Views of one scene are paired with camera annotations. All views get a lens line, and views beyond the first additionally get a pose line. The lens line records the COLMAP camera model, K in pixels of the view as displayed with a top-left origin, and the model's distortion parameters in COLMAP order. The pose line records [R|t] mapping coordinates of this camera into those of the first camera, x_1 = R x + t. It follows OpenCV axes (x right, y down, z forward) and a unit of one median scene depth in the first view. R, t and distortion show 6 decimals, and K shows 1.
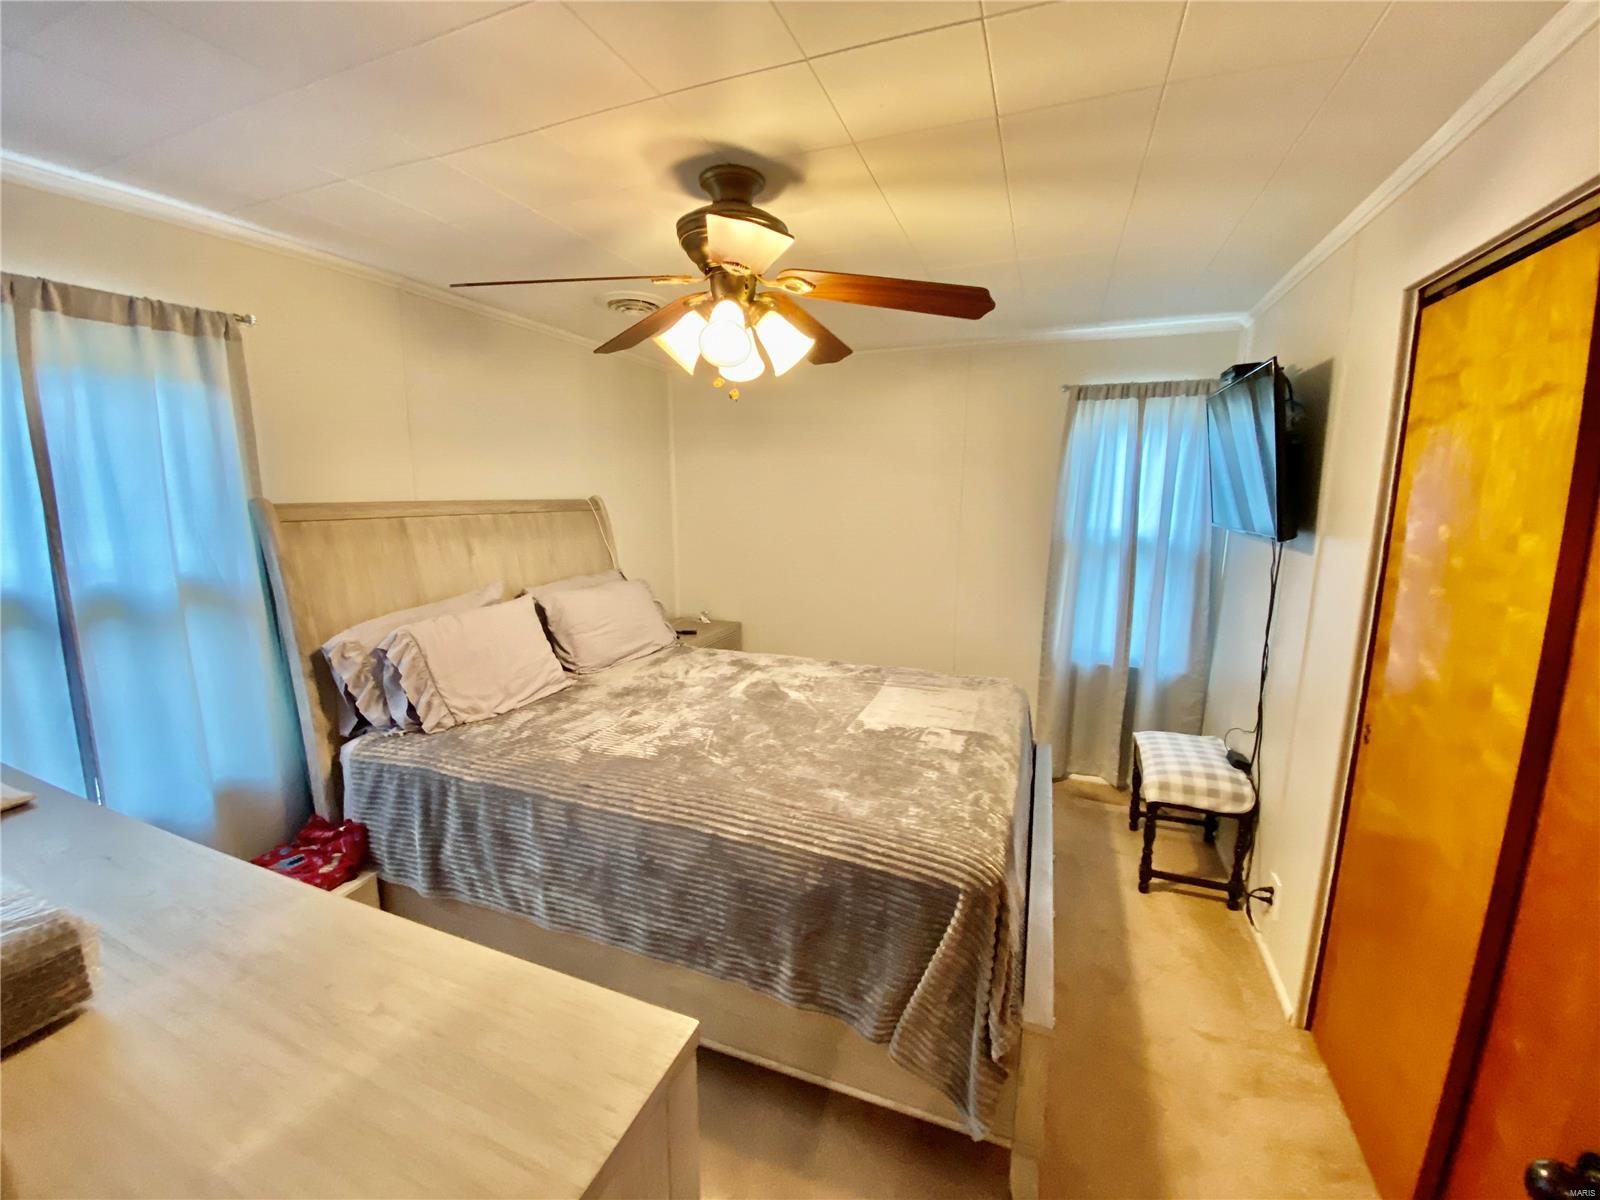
lens RADIAL K [[652.4, 0, 796.5], [0, 652.4, 600.1], [0, 0, 1]] dist [0.032053, -0.030430]
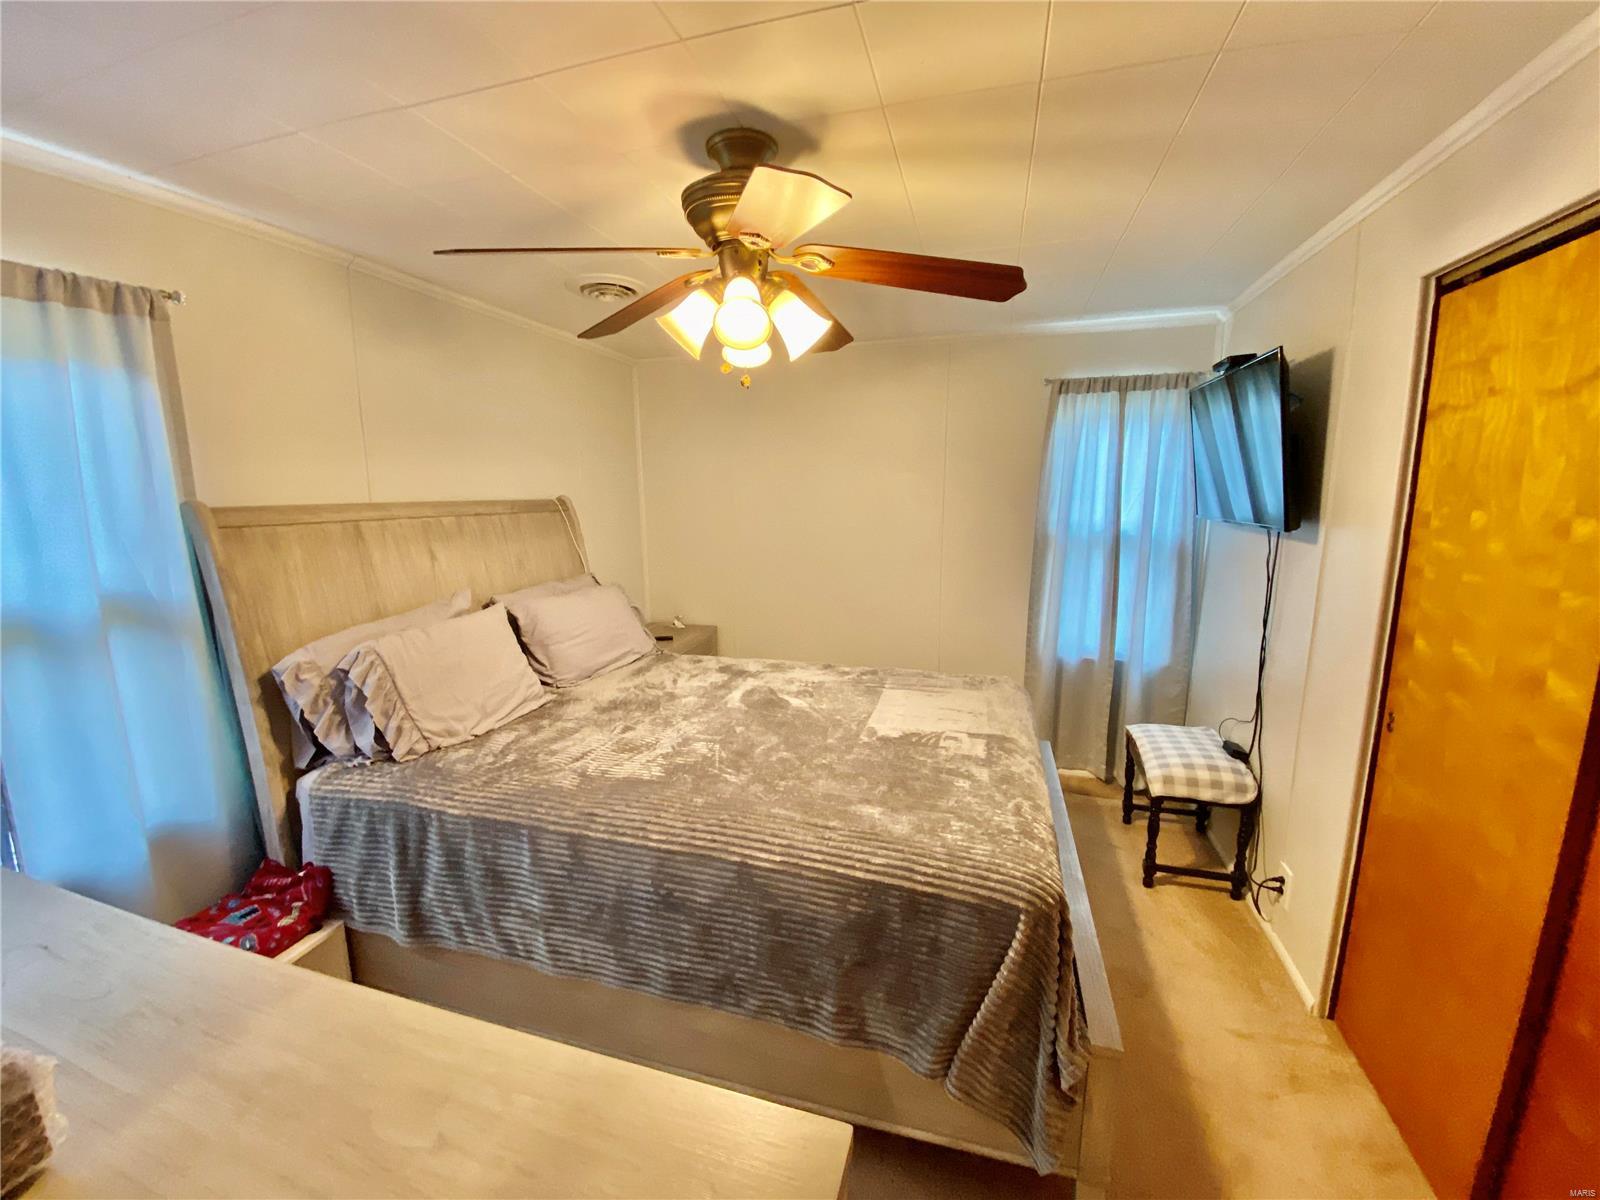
lens RADIAL K [[654.9, 0, 800.0], [0, 654.9, 600.0], [0, 0, 1]] dist [0.024547, -0.024453]
pose [[0.996299, -0.024472, 0.082402, -0.092369], [0.024476, 0.999700, 0.000961, -0.004860], [-0.082401, 0.001059, 0.996599, 0.066736]]
